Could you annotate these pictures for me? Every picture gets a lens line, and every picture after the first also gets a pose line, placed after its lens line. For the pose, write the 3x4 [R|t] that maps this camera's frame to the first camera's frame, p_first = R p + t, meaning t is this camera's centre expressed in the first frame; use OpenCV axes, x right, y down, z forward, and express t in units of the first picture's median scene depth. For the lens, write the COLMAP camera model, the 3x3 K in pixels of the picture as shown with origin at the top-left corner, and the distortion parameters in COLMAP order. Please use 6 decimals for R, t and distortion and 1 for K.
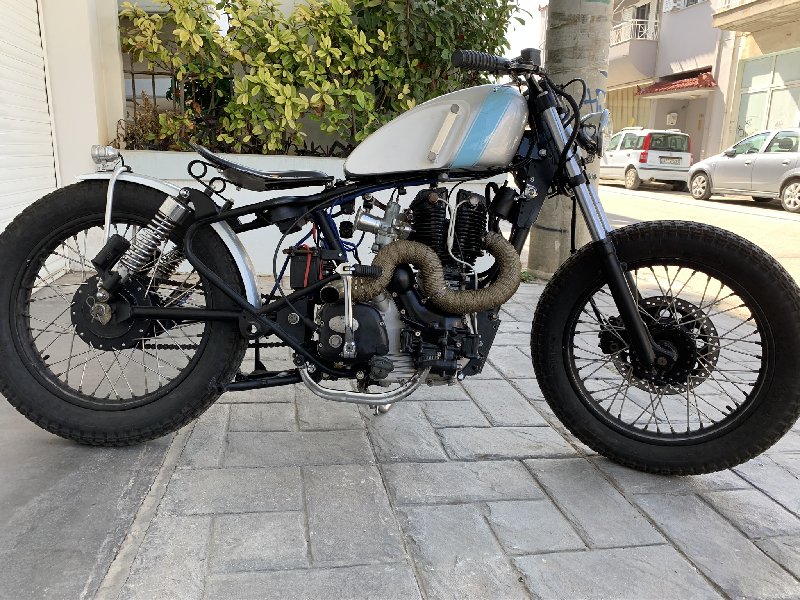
lens RADIAL K [[625.4, 0, 400.0], [0, 625.4, 300.0], [0, 0, 1]] dist [0.007175, 0.001340]
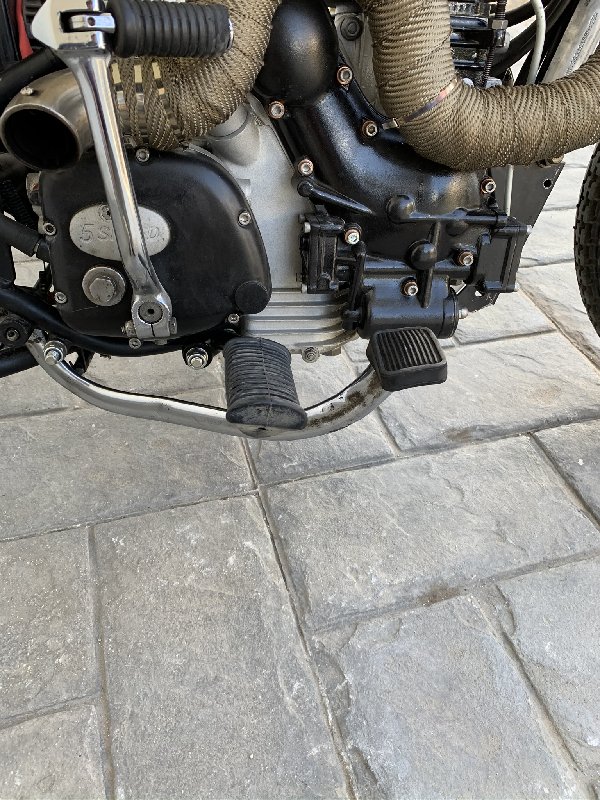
lens RADIAL K [[625.4, 0, 300.0], [0, 625.4, 400.0], [0, 0, 1]] dist [0.007175, 0.001340]
pose [[0.995842, -0.076703, 0.049143, -0.025135], [0.042191, 0.866472, 0.497440, -0.041024], [-0.080736, -0.493298, 0.866105, 0.729161]]
